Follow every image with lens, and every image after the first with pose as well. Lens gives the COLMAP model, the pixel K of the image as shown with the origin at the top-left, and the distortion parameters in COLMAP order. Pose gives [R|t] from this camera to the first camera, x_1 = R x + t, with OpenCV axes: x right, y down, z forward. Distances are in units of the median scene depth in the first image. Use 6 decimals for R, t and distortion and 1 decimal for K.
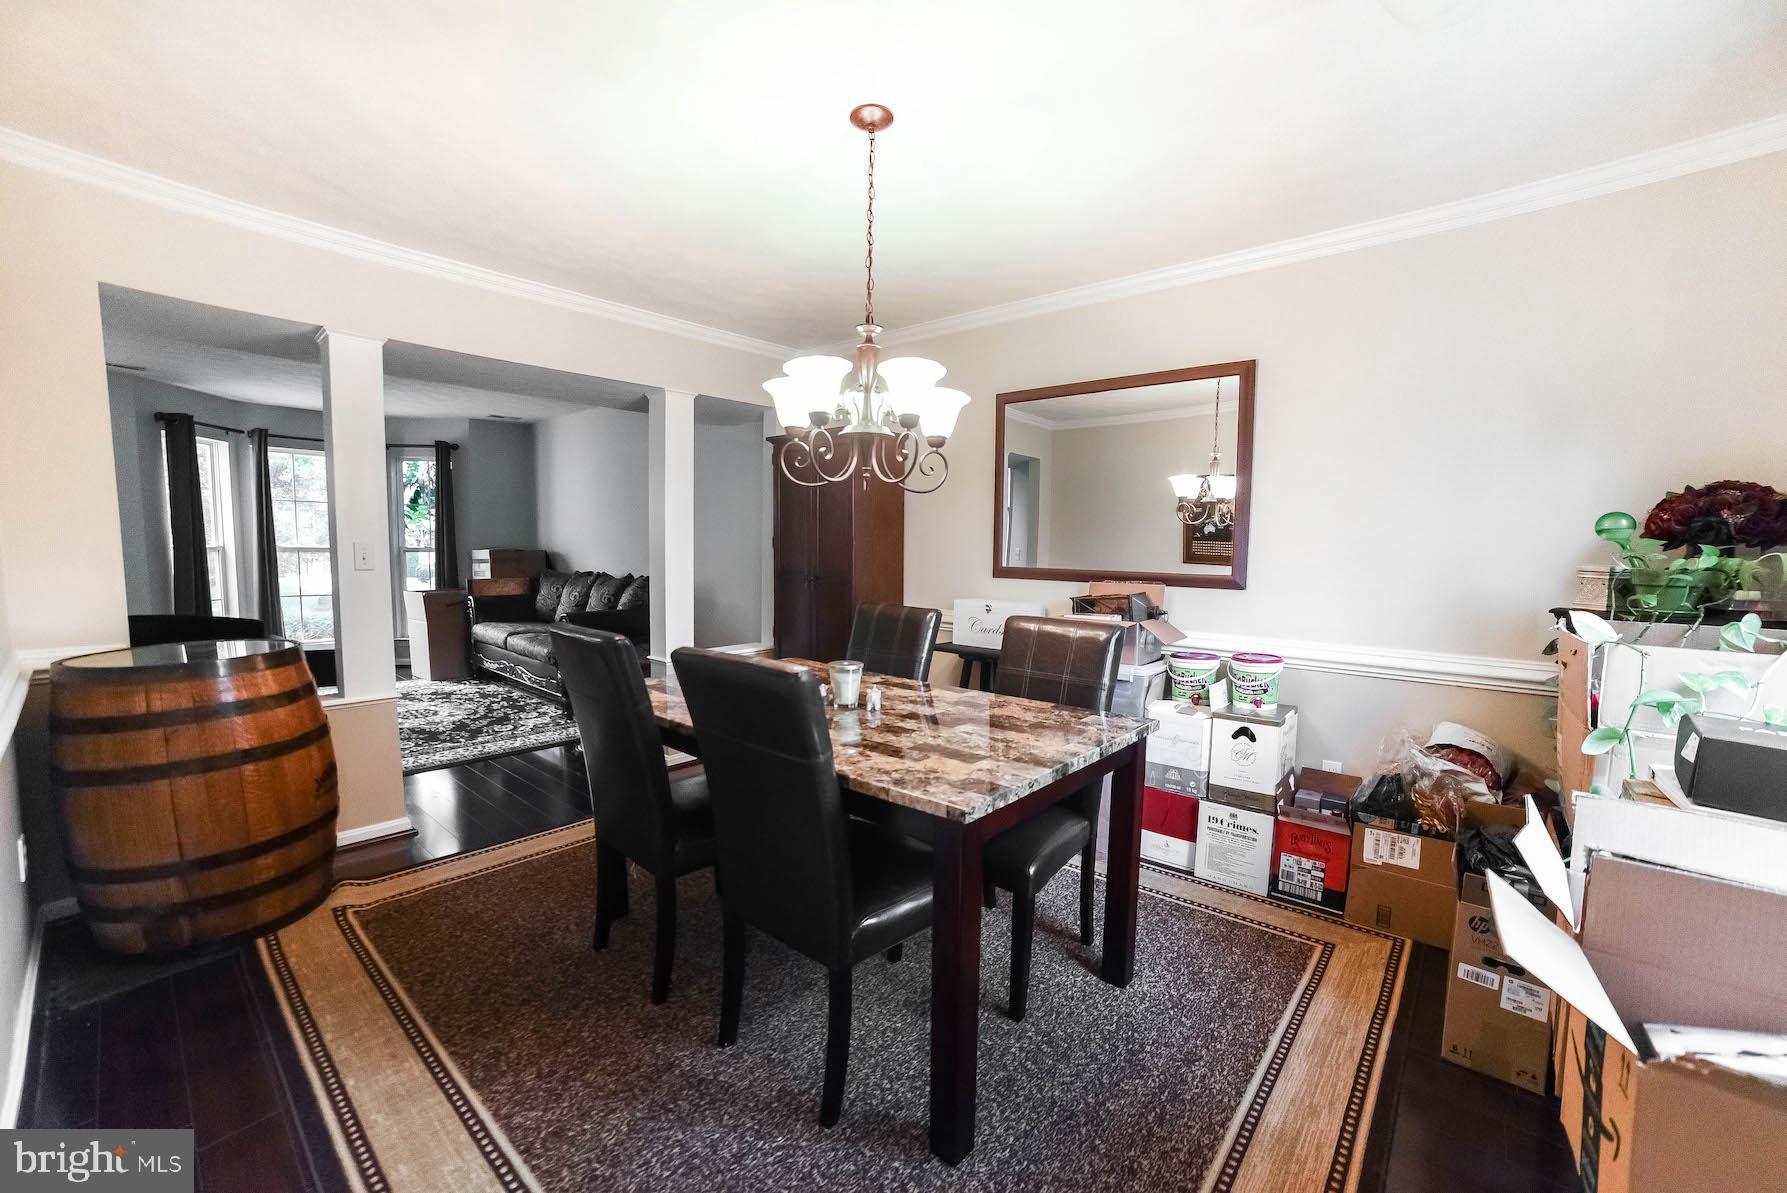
lens RADIAL K [[728.5, 0, 889.6], [0, 728.5, 612.9], [0, 0, 1]] dist [-0.073019, 0.031338]
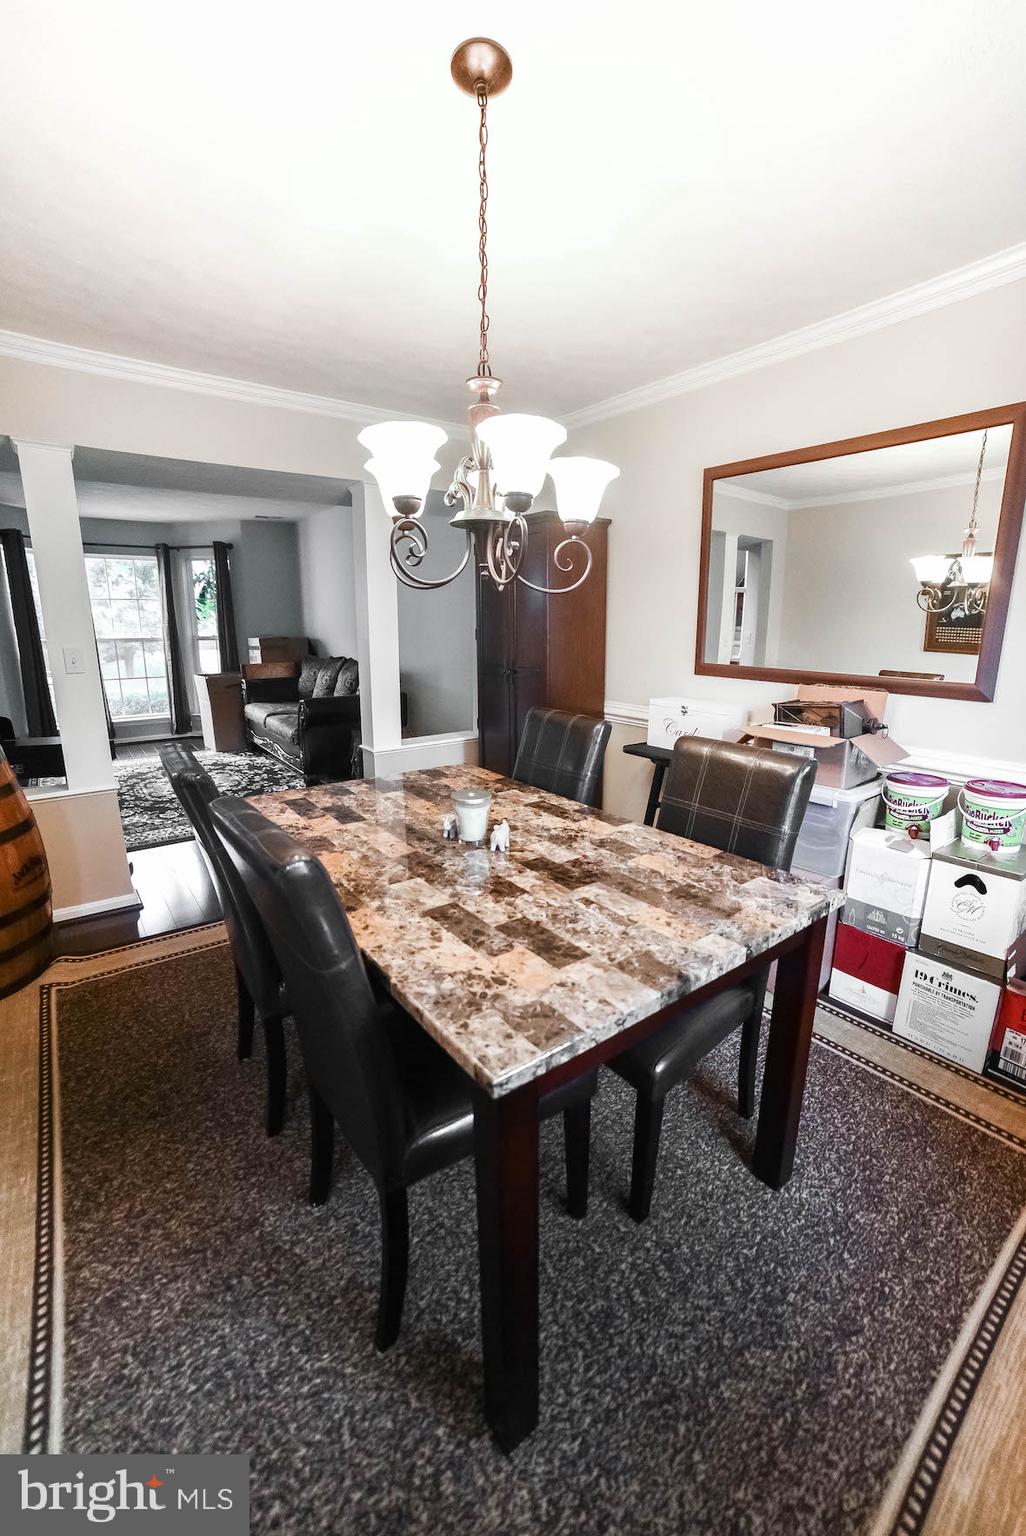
lens RADIAL K [[626.2, 0, 519.7], [0, 626.2, 764.7], [0, 0, 1]] dist [-0.073019, 0.031338]
pose [[0.979647, 0.033736, -0.197872, 0.123263], [-0.006990, 0.990911, 0.134336, -0.057784], [0.200605, -0.130218, 0.970979, 0.243658]]
